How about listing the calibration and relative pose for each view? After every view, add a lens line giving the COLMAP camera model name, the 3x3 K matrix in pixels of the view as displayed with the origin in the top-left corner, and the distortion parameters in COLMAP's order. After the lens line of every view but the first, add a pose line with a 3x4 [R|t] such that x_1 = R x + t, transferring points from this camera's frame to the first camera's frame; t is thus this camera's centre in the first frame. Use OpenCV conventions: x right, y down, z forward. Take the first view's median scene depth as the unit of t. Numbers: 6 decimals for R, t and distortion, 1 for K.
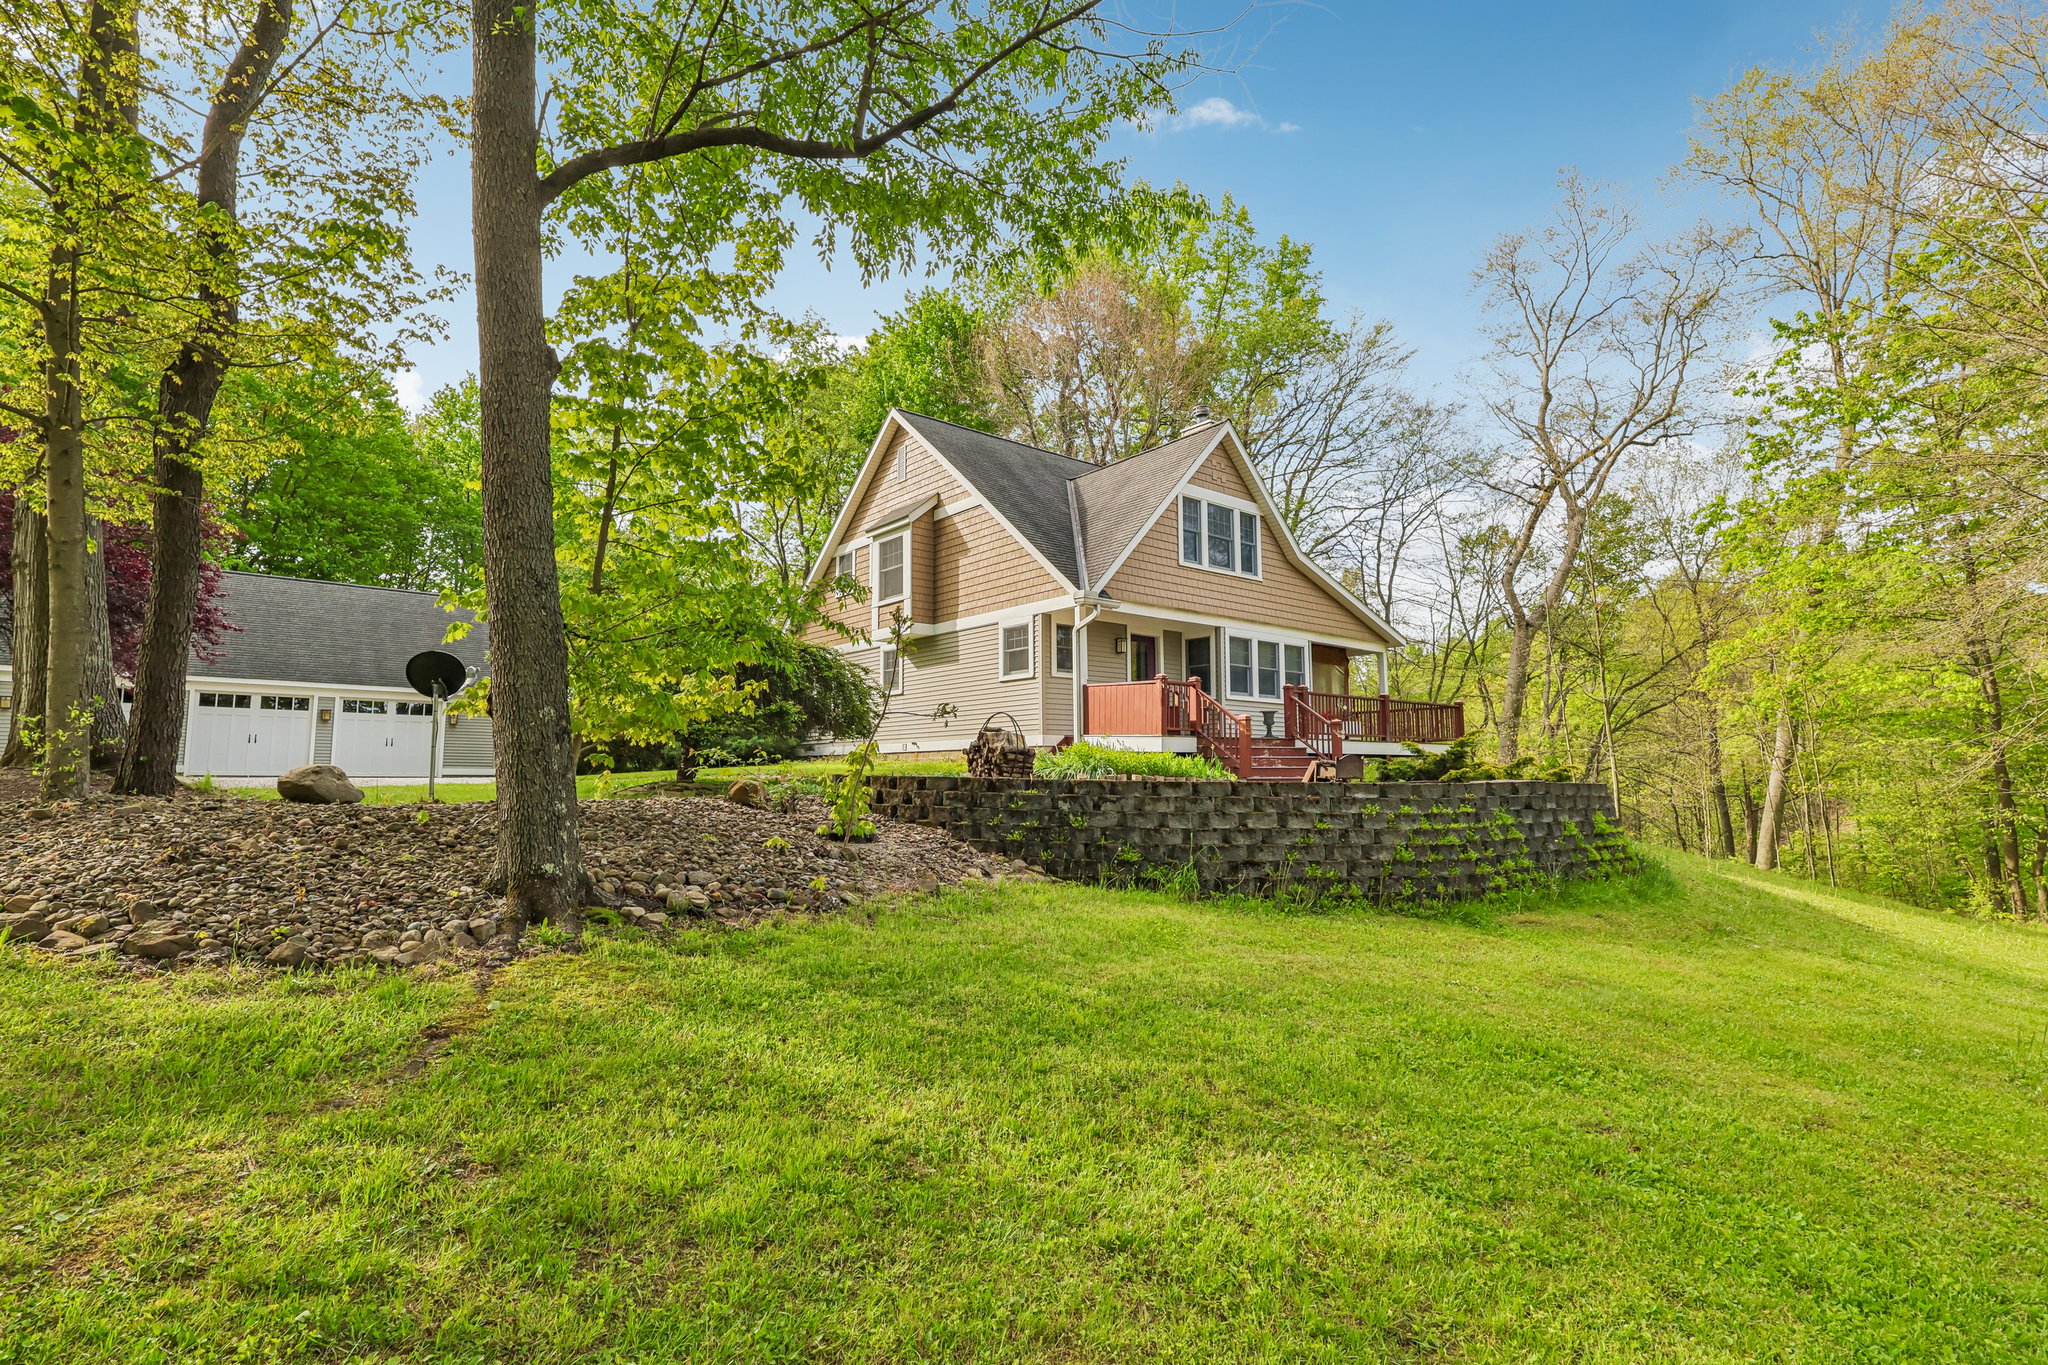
lens RADIAL K [[966.0, 0, 957.9], [0, 966.0, 681.4], [0, 0, 1]] dist [0.000174, 0.000154]
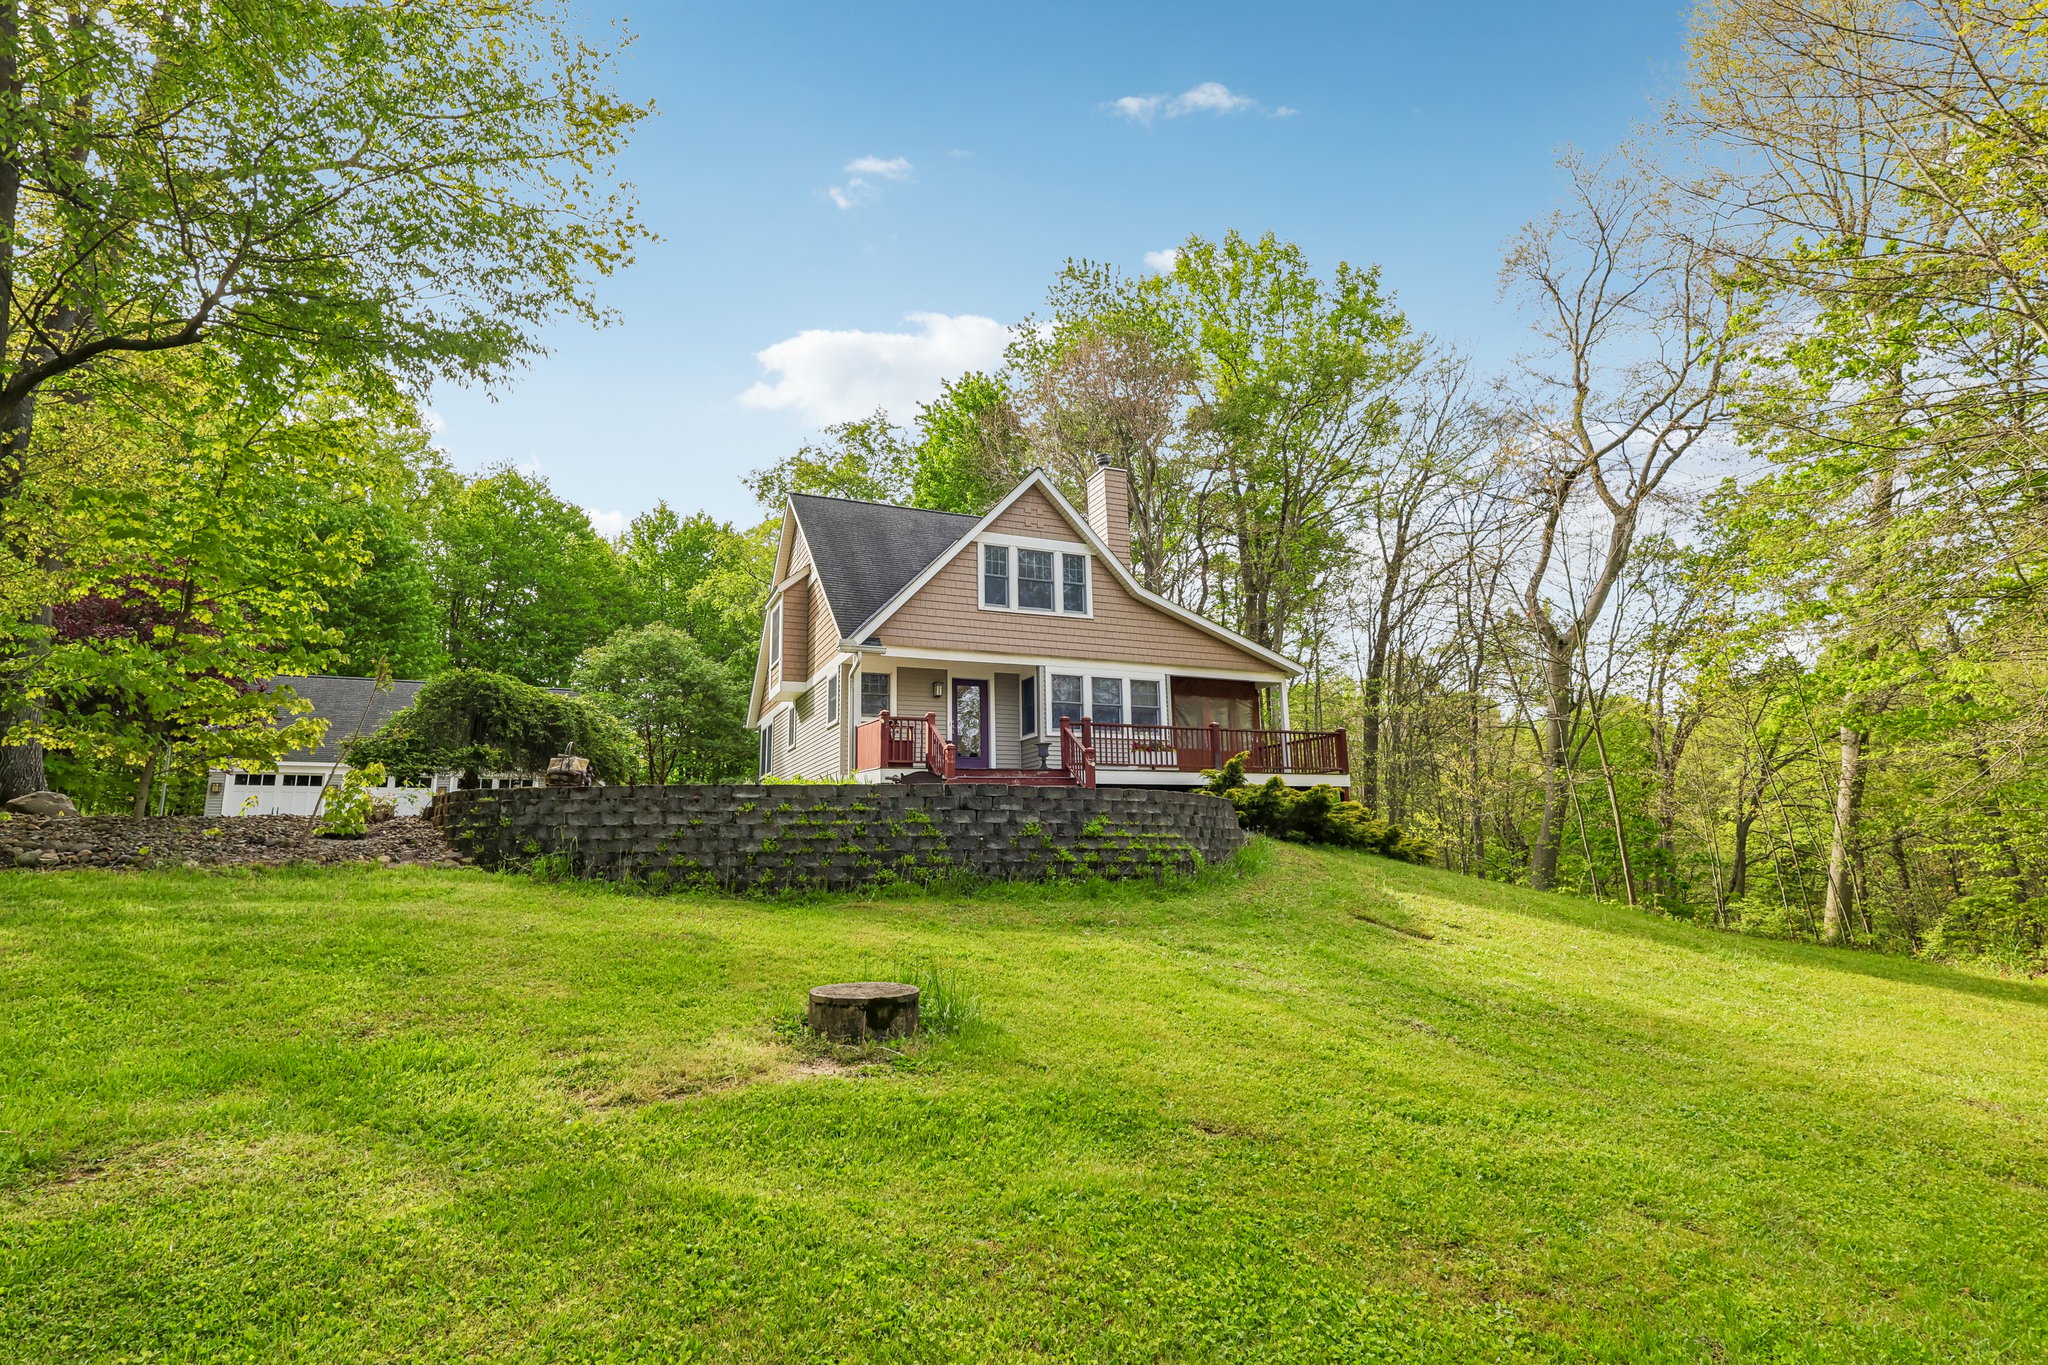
lens RADIAL K [[979.5, 0, 976.2], [0, 979.5, 683.0], [0, 0, 1]] dist [-0.003771, -0.000107]
pose [[0.956382, -0.064329, -0.284949, 0.514002], [0.041415, 0.995457, -0.085728, 0.049185], [0.289170, 0.070188, 0.954701, -0.012524]]
